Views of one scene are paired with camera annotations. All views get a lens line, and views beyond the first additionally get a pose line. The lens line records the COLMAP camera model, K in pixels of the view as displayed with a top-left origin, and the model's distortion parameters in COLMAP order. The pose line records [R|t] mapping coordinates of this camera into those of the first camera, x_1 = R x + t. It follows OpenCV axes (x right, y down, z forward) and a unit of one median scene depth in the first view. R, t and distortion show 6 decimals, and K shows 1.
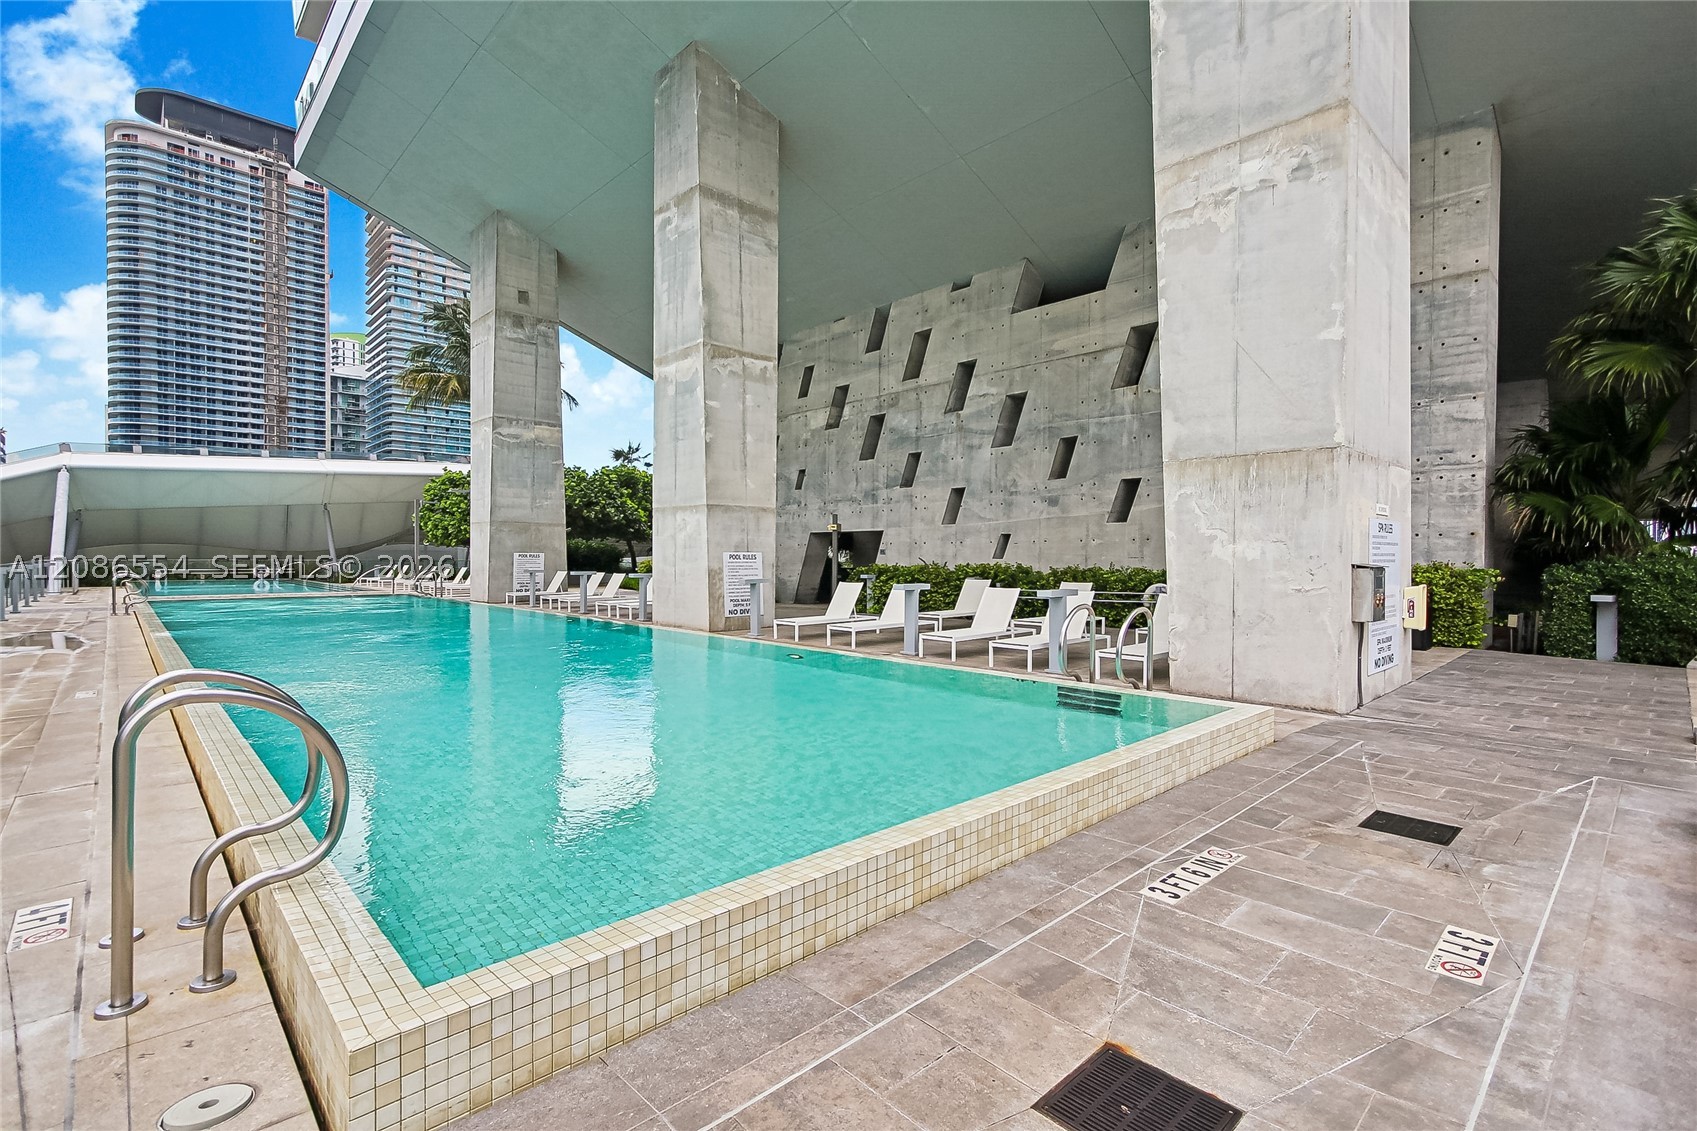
lens RADIAL K [[783.9, 0, 825.3], [0, 783.9, 564.5], [0, 0, 1]] dist [-0.005440, 0.001717]
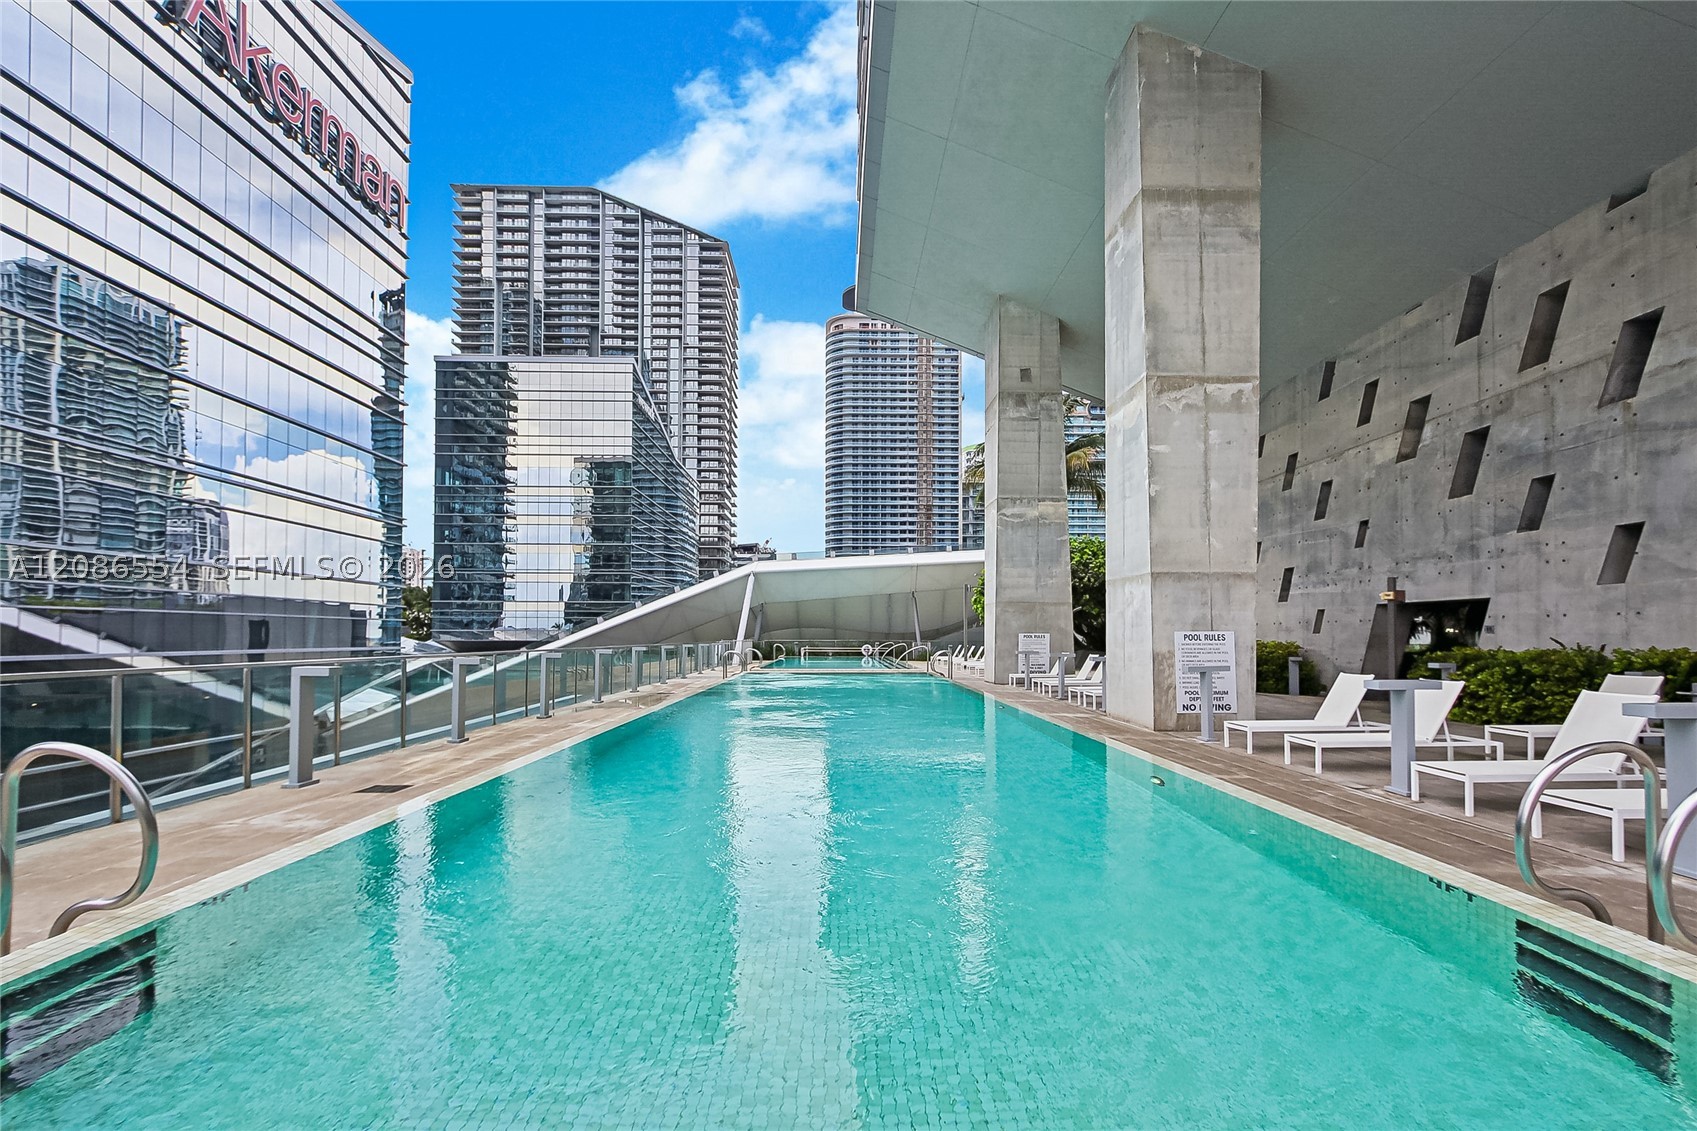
lens RADIAL K [[783.9, 0, 843.5], [0, 783.9, 619.0], [0, 0, 1]] dist [-0.005440, 0.001717]
pose [[0.747696, -0.016541, -0.663835, 0.009186], [-0.005620, 0.999496, -0.031235, -0.000097], [0.664017, 0.027085, 0.747226, 0.011377]]
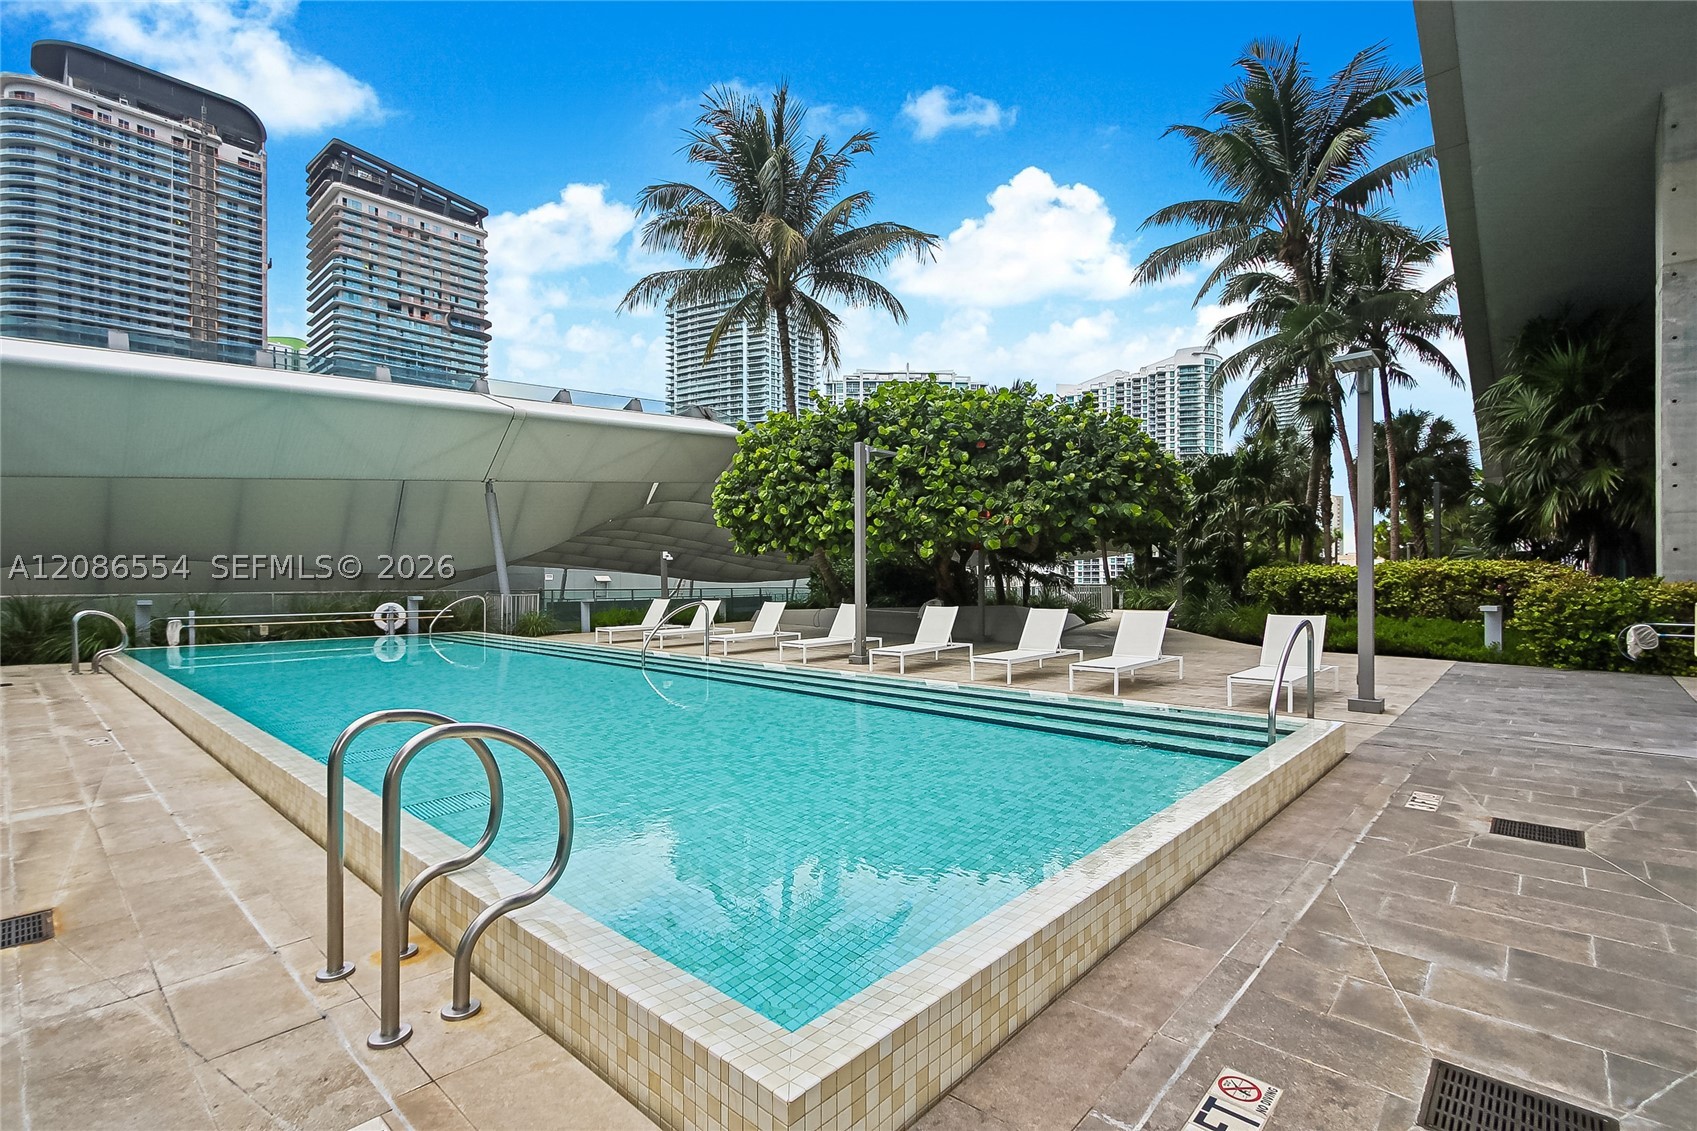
lens RADIAL K [[783.9, 0, 842.0], [0, 783.9, 567.3], [0, 0, 1]] dist [-0.005440, 0.001717]
pose [[0.993476, -0.012255, 0.113382, -0.102645], [0.013947, 0.999803, -0.014142, -0.005662], [-0.113187, 0.015631, 0.993451, 0.057132]]
